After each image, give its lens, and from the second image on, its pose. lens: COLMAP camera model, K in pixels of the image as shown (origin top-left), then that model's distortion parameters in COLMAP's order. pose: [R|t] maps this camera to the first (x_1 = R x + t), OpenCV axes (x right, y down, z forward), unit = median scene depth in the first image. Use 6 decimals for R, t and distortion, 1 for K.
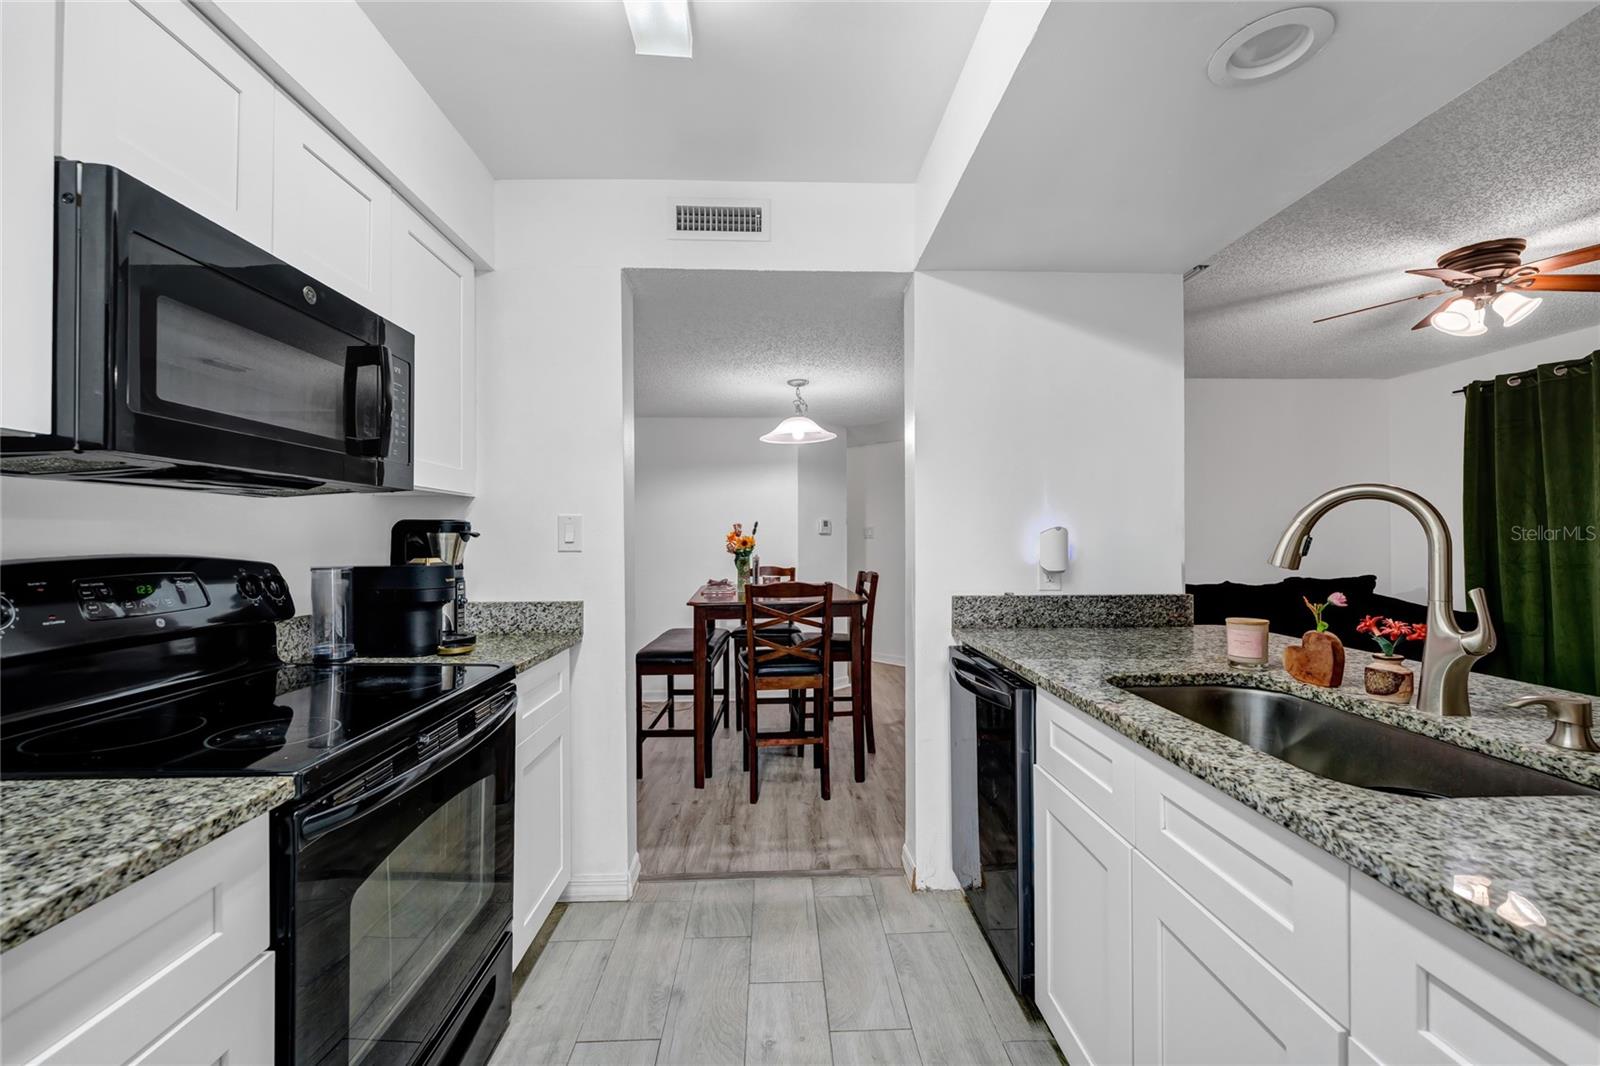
lens RADIAL K [[624.8, 0, 805.3], [0, 624.8, 532.8], [0, 0, 1]] dist [-0.002030, -0.000248]
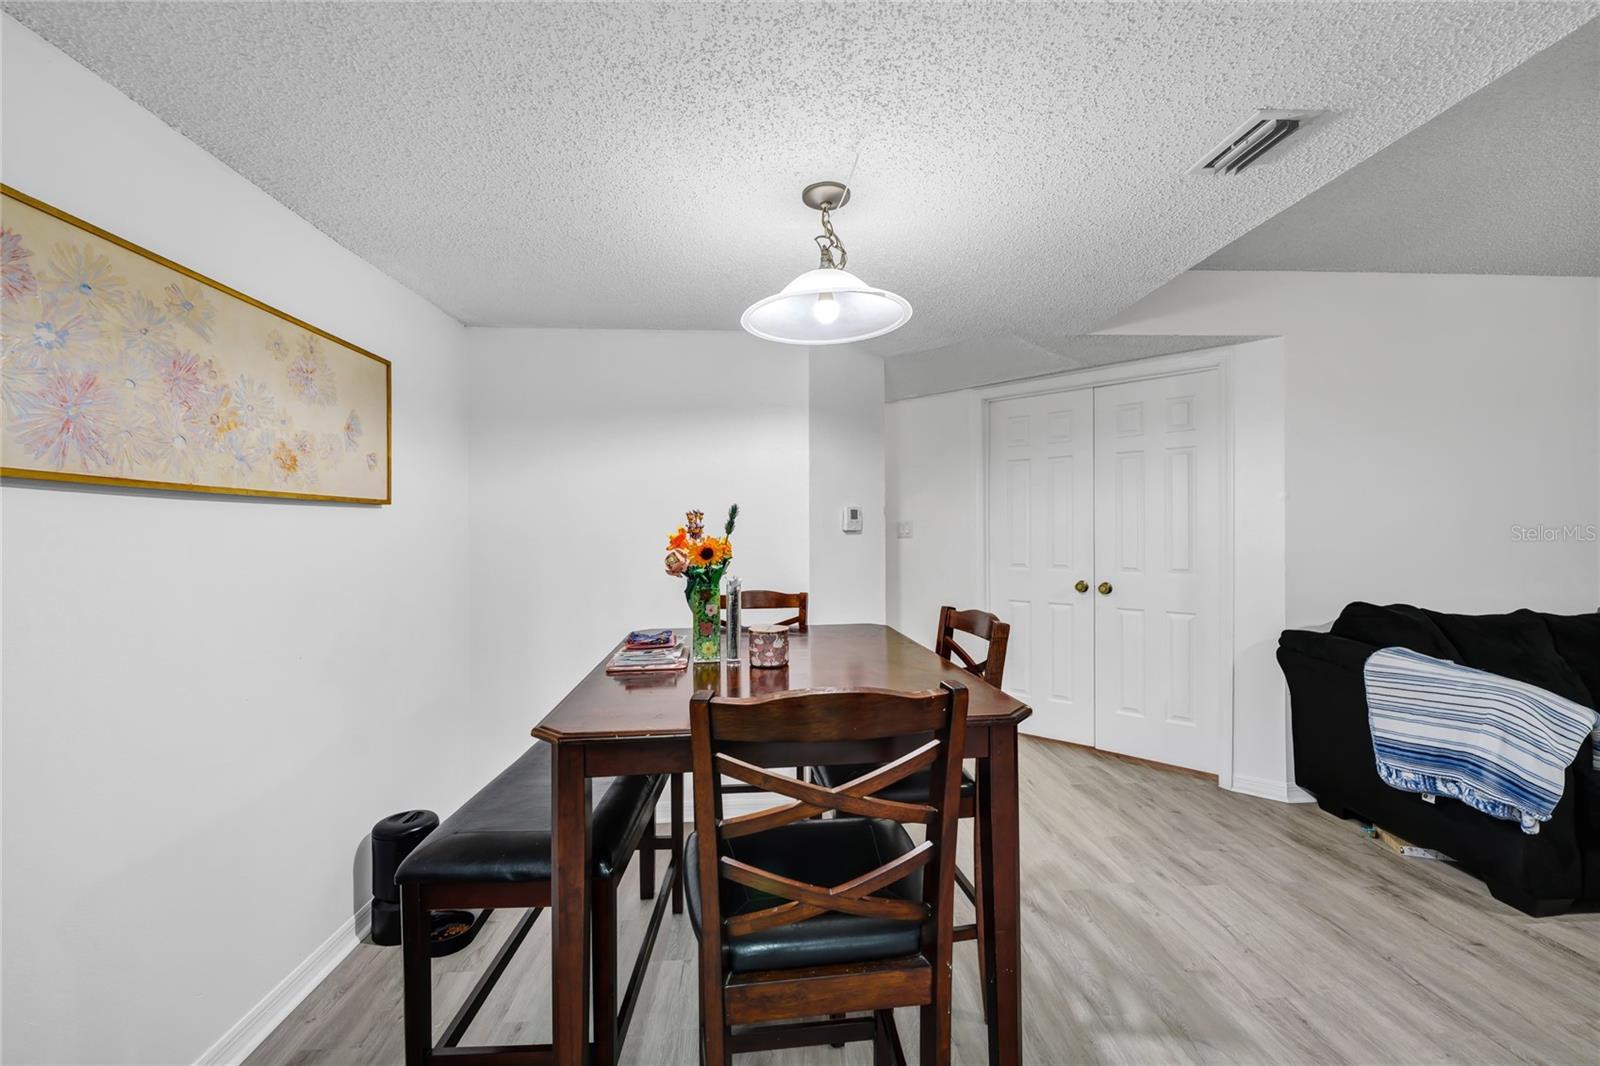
lens RADIAL K [[639.8, 0, 808.1], [0, 639.8, 534.1], [0, 0, 1]] dist [0.001648, -0.000093]
pose [[0.999393, -0.001273, 0.034823, -0.040407], [0.001000, 0.999968, 0.007875, -0.000798], [-0.034832, -0.007835, 0.999362, 0.532827]]
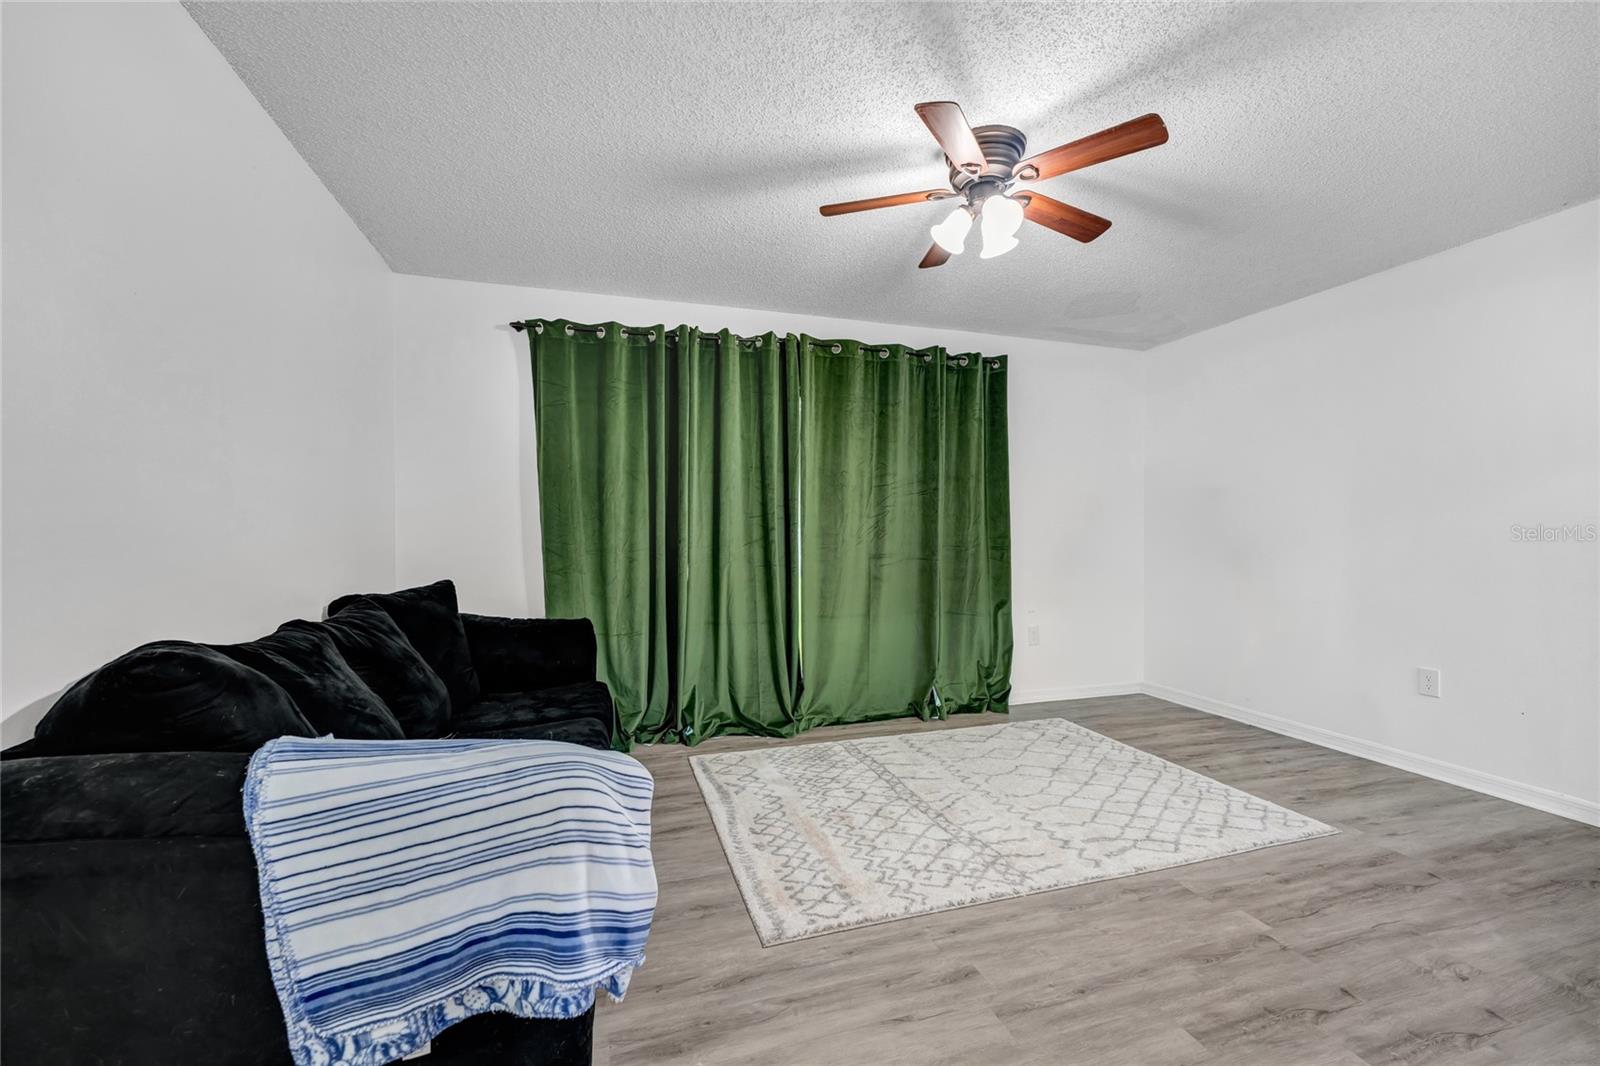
lens RADIAL K [[639.8, 0, 808.1], [0, 639.8, 534.1], [0, 0, 1]] dist [0.001648, -0.000093]
pose [[-0.270629, 0.002206, 0.962681, 0.257407], [-0.007378, 0.999963, -0.004366, 0.028765], [-0.962655, -0.008284, -0.270603, 1.044103]]
